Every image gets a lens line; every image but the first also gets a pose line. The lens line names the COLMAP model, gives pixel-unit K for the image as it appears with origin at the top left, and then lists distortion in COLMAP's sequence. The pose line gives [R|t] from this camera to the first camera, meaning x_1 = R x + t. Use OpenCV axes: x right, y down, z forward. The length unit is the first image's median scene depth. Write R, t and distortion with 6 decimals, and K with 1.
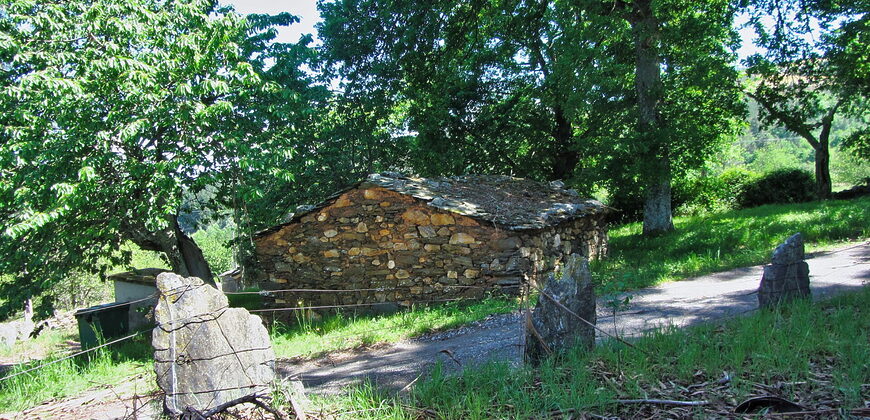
lens RADIAL K [[717.5, 0, 438.9], [0, 717.5, 209.0], [0, 0, 1]] dist [-0.047610, 0.034561]
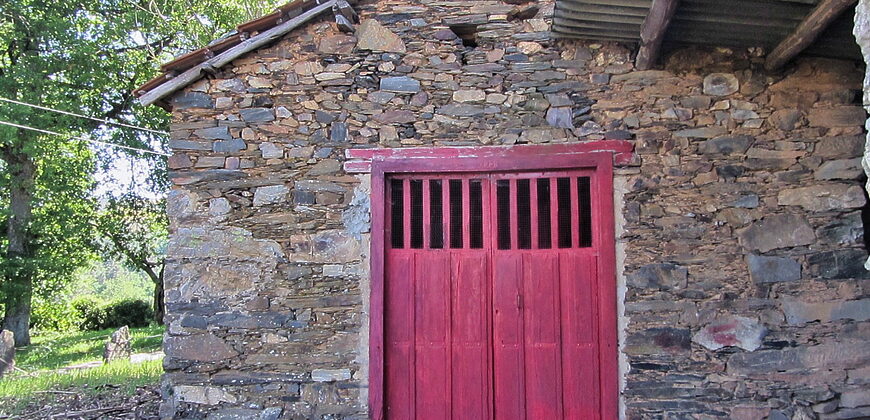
lens RADIAL K [[717.5, 0, 438.9], [0, 717.5, 209.0], [0, 0, 1]] dist [-0.047610, 0.034561]
pose [[0.656753, 0.156402, 0.737709, -0.075235], [-0.014068, 0.980627, -0.195379, 0.023595], [-0.753975, 0.117938, 0.646230, -0.182433]]
